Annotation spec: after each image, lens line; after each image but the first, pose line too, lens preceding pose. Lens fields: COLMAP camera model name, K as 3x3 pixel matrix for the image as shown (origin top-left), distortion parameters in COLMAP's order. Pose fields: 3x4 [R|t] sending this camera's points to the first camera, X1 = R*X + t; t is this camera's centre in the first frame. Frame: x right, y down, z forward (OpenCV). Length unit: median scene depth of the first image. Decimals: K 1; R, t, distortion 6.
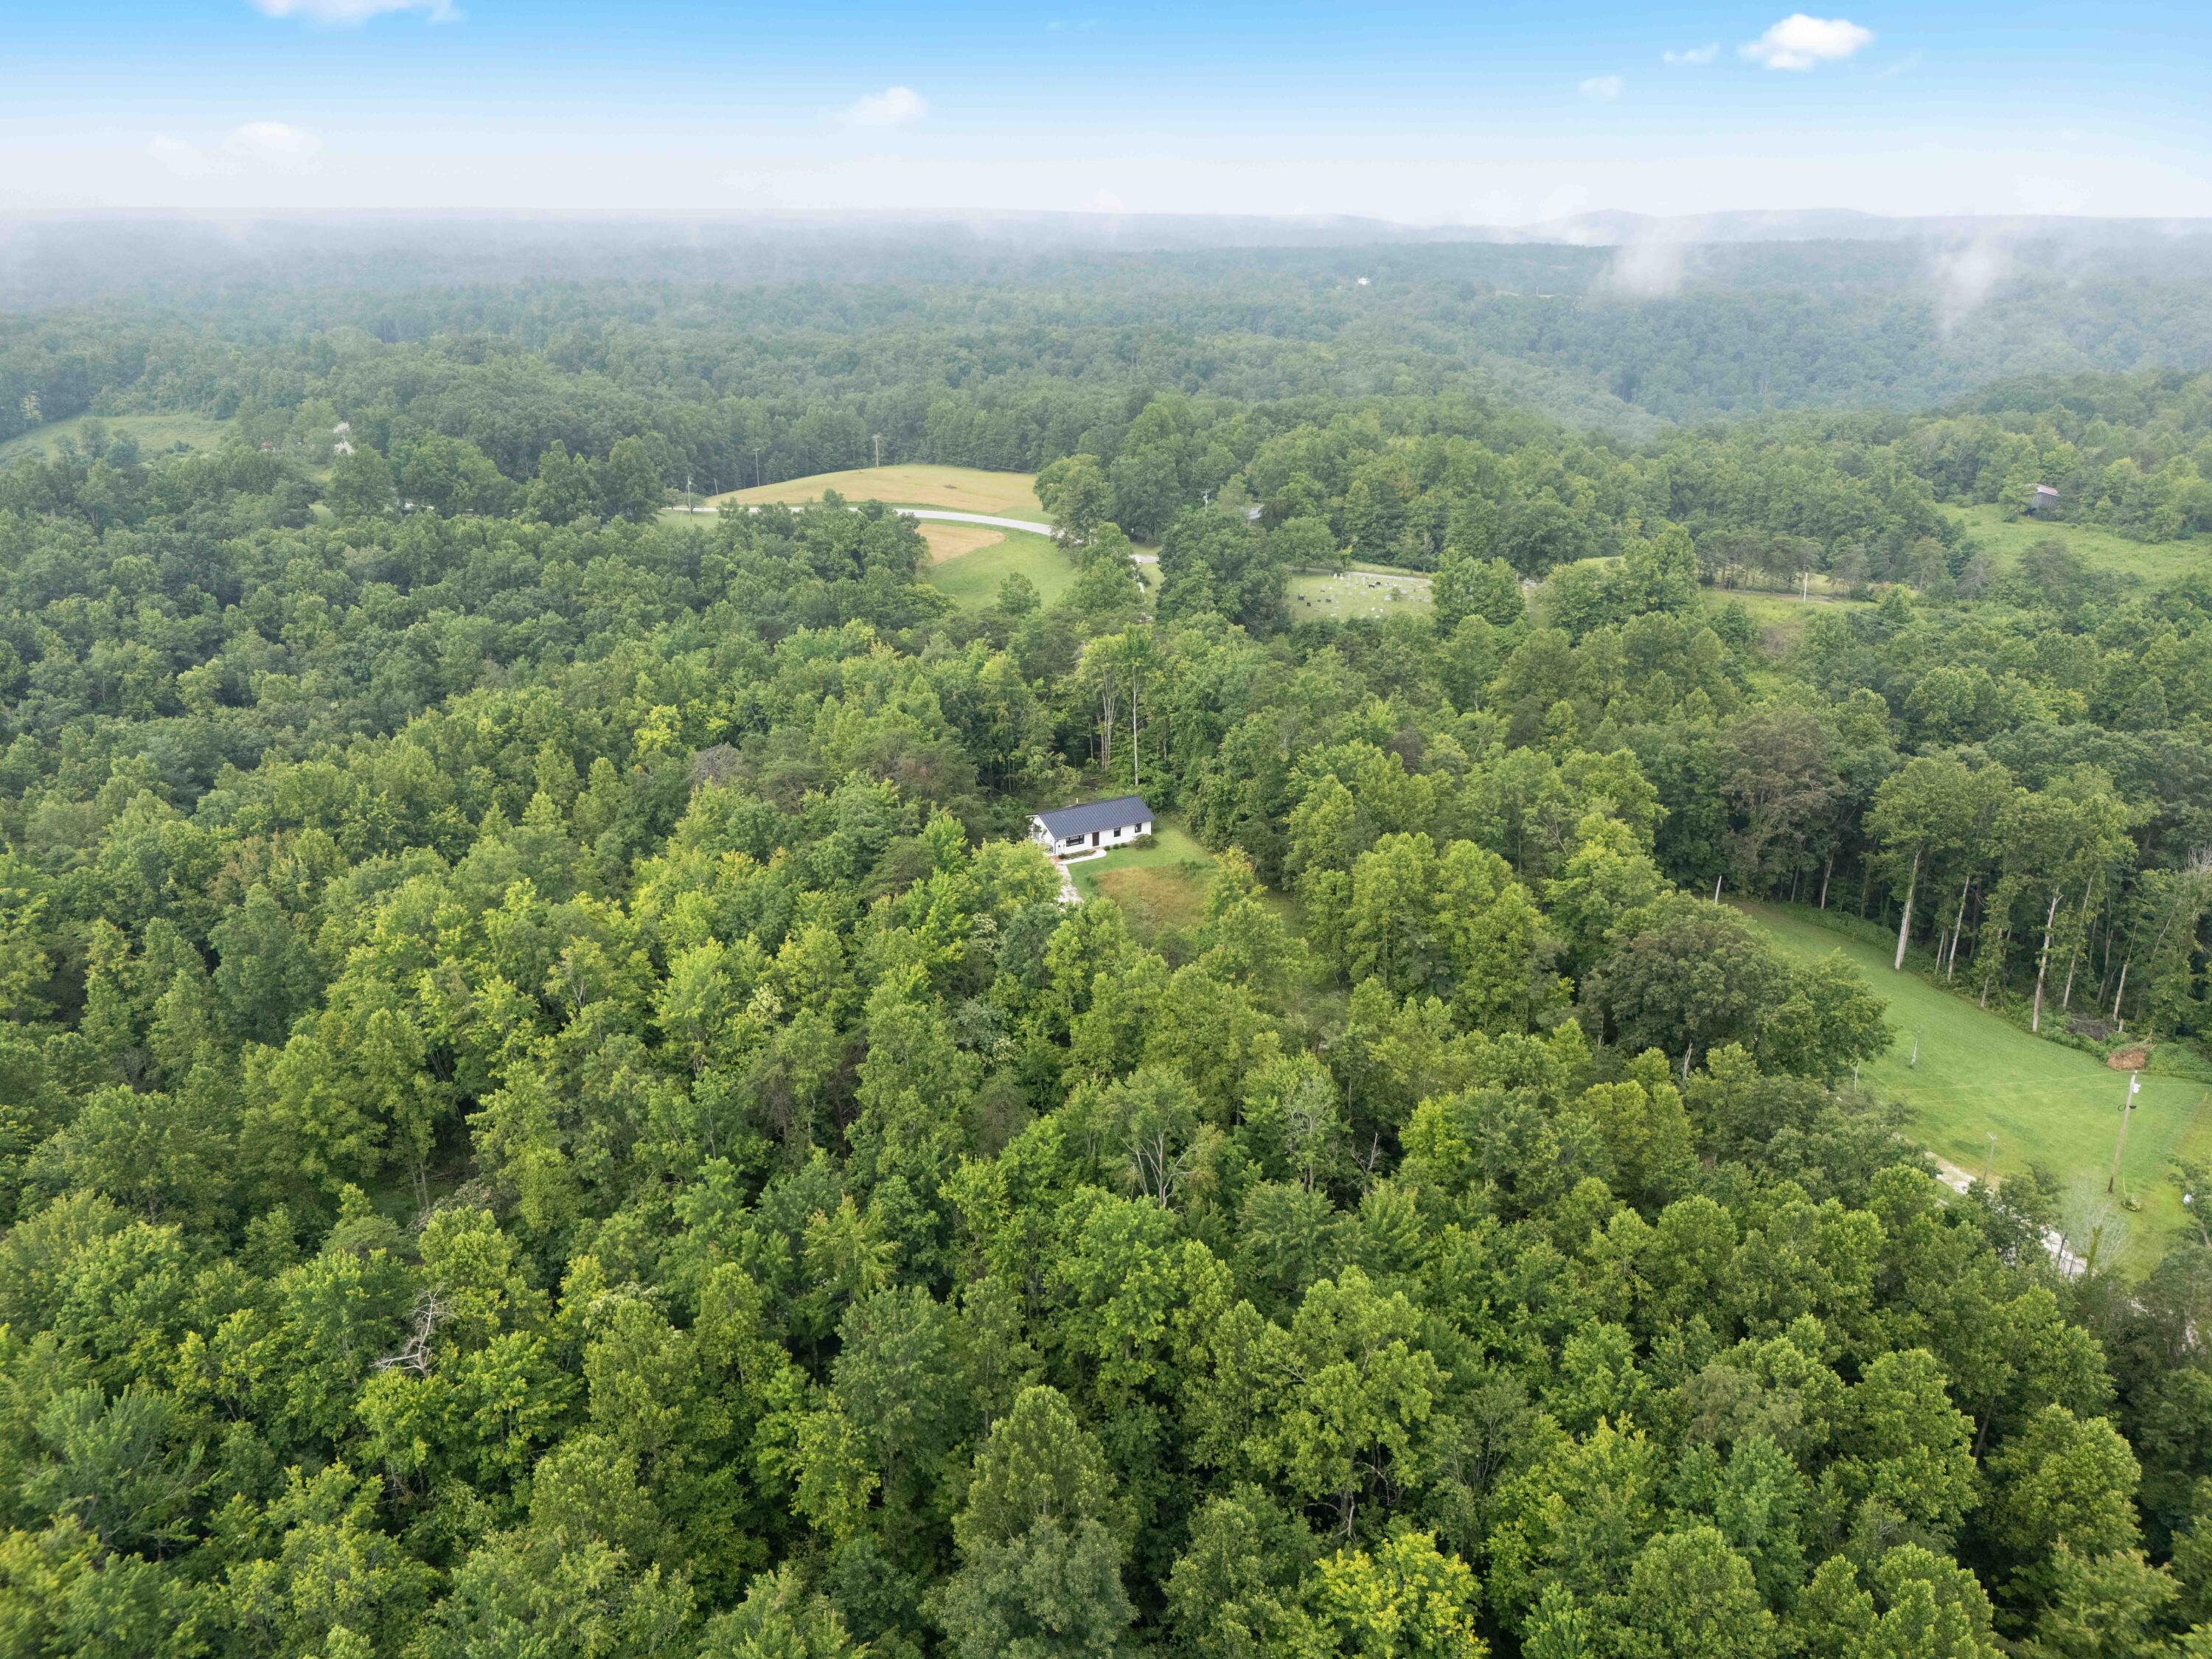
lens RADIAL K [[1620.4, 0, 1106.0], [0, 1620.4, 829.5], [0, 0, 1]] dist [0.071635, -0.087594]
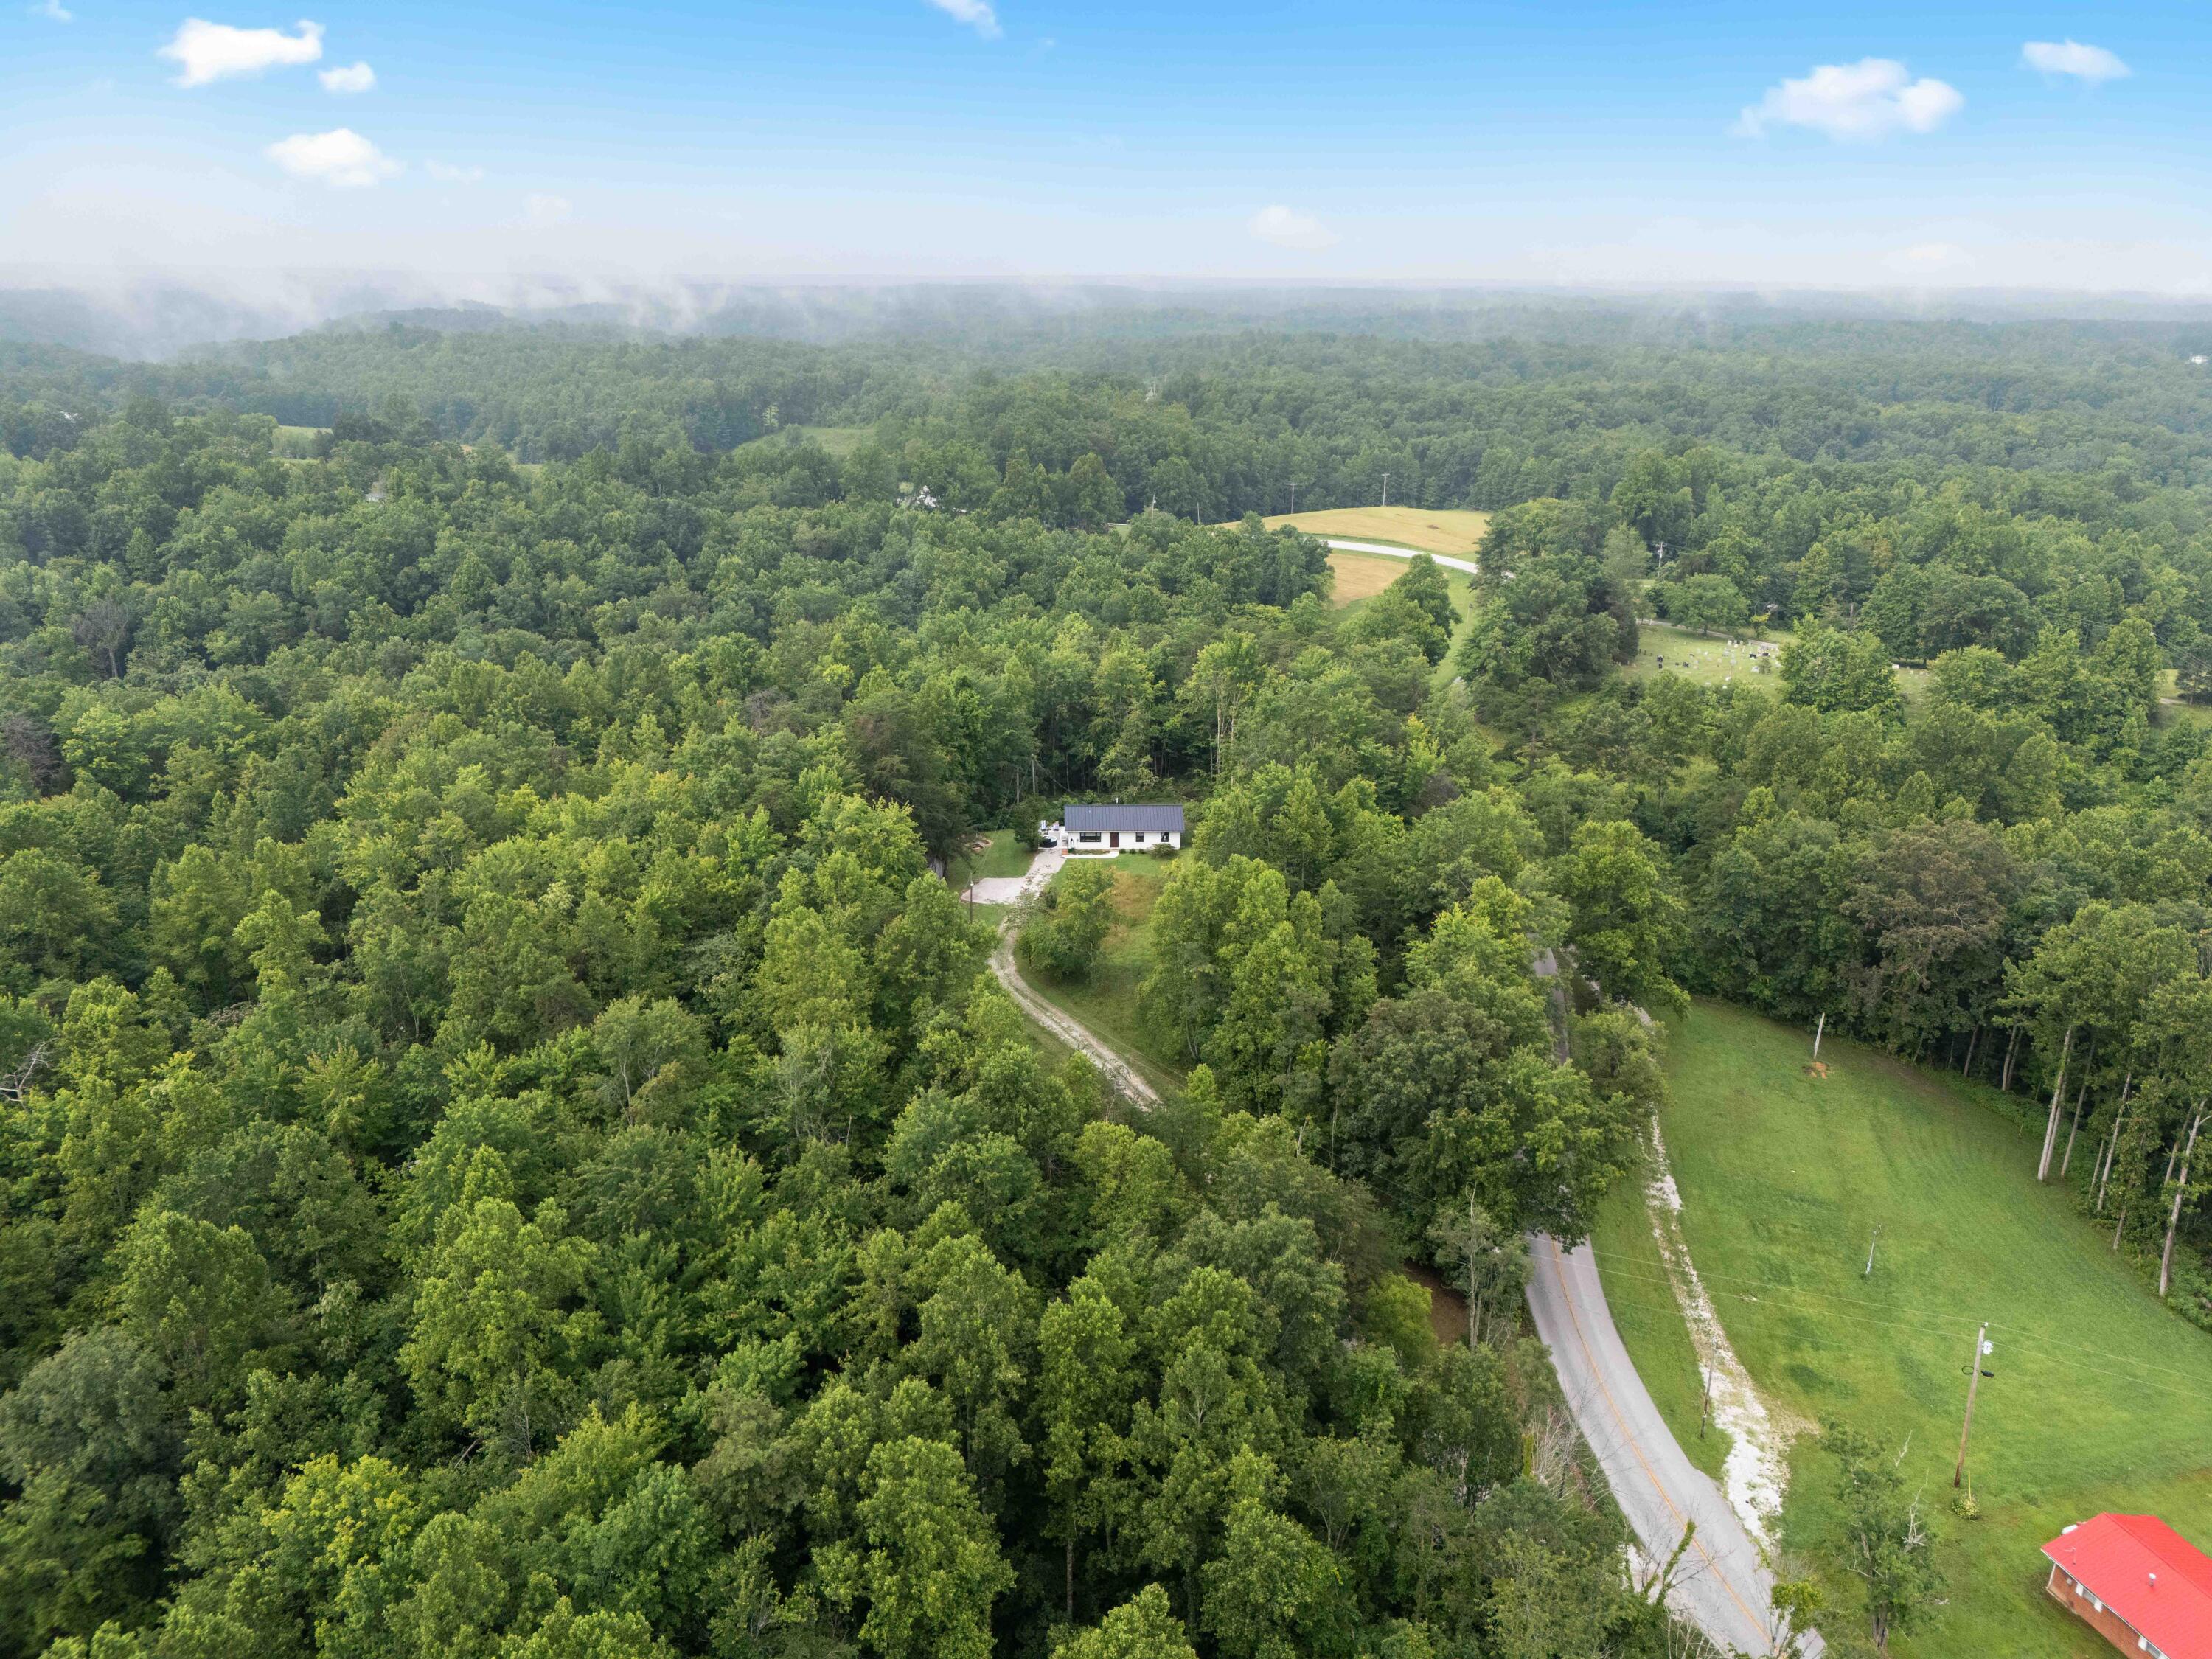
lens RADIAL K [[1620.4, 0, 1106.0], [0, 1620.4, 829.5], [0, 0, 1]] dist [0.071635, -0.087594]
pose [[0.894713, 0.157017, -0.418131, 0.365983], [-0.172623, 0.984988, 0.000507, 0.000115], [0.411934, 0.071725, 0.908386, 0.116317]]
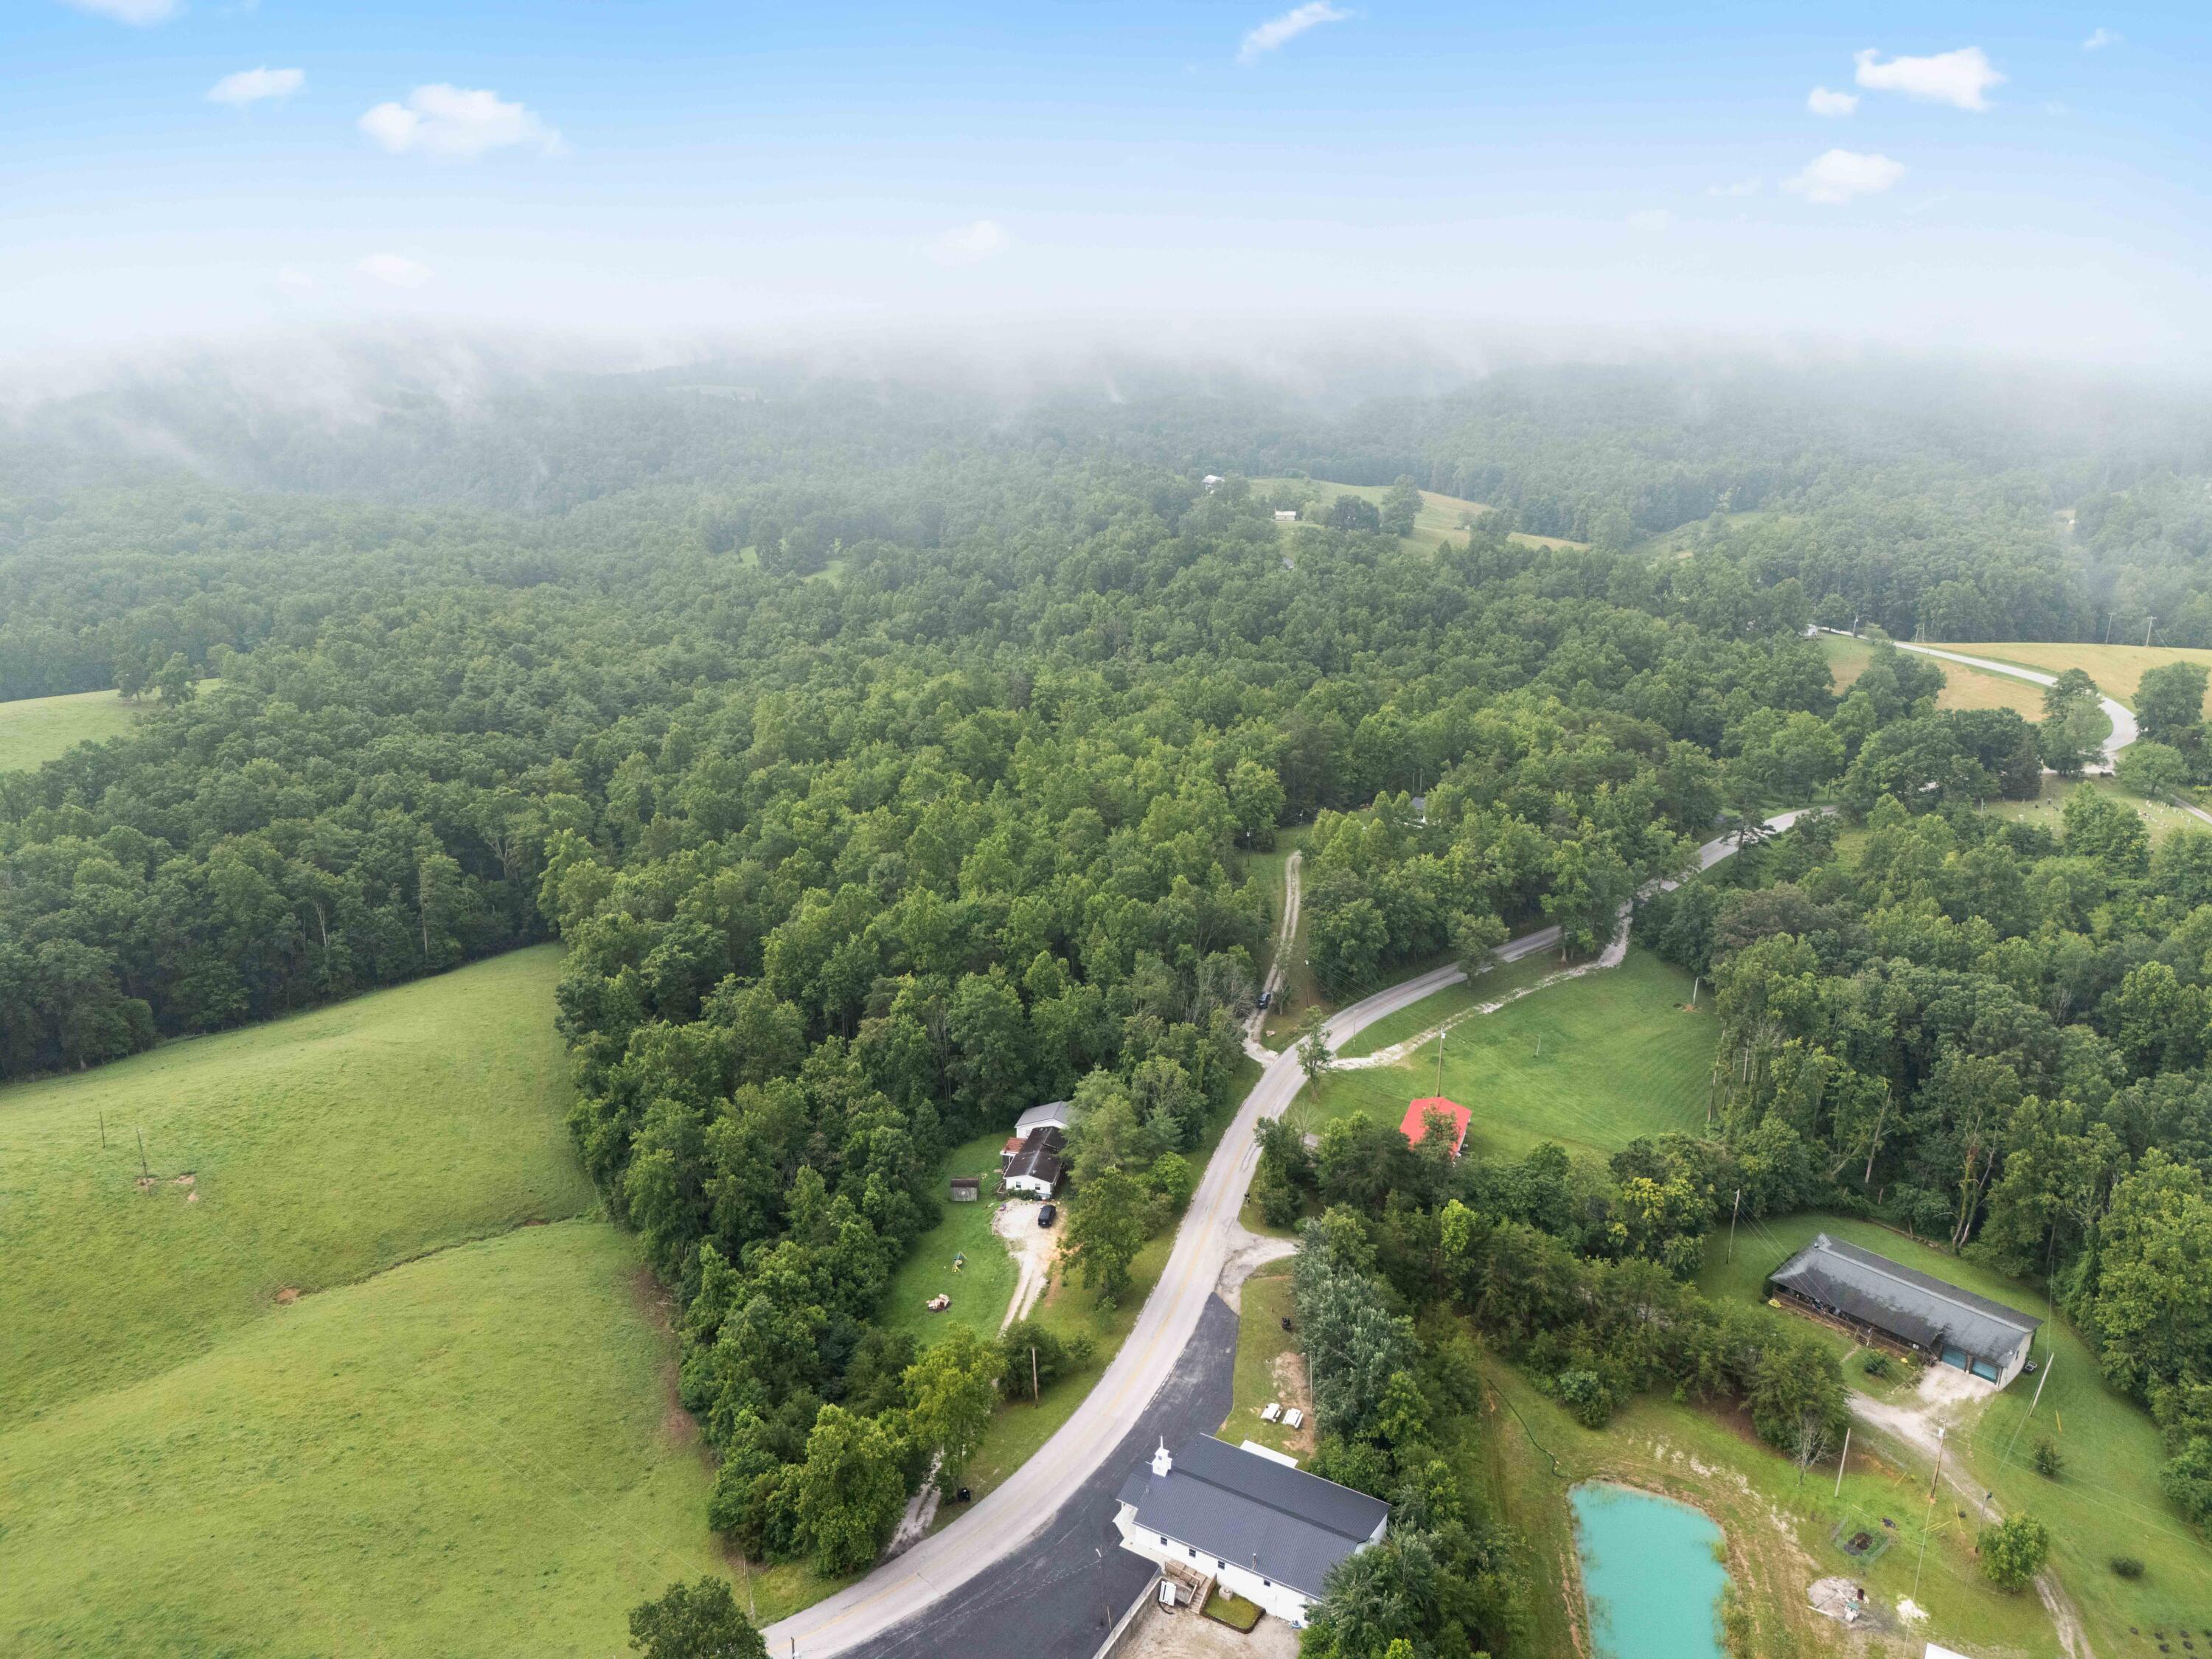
lens RADIAL K [[1620.4, 0, 1106.0], [0, 1620.4, 829.5], [0, 0, 1]] dist [0.071635, -0.087594]
pose [[0.404796, 0.294963, -0.865527, 1.306323], [-0.331893, 0.929389, 0.161504, -0.144429], [0.852049, 0.221886, 0.474109, -0.132029]]
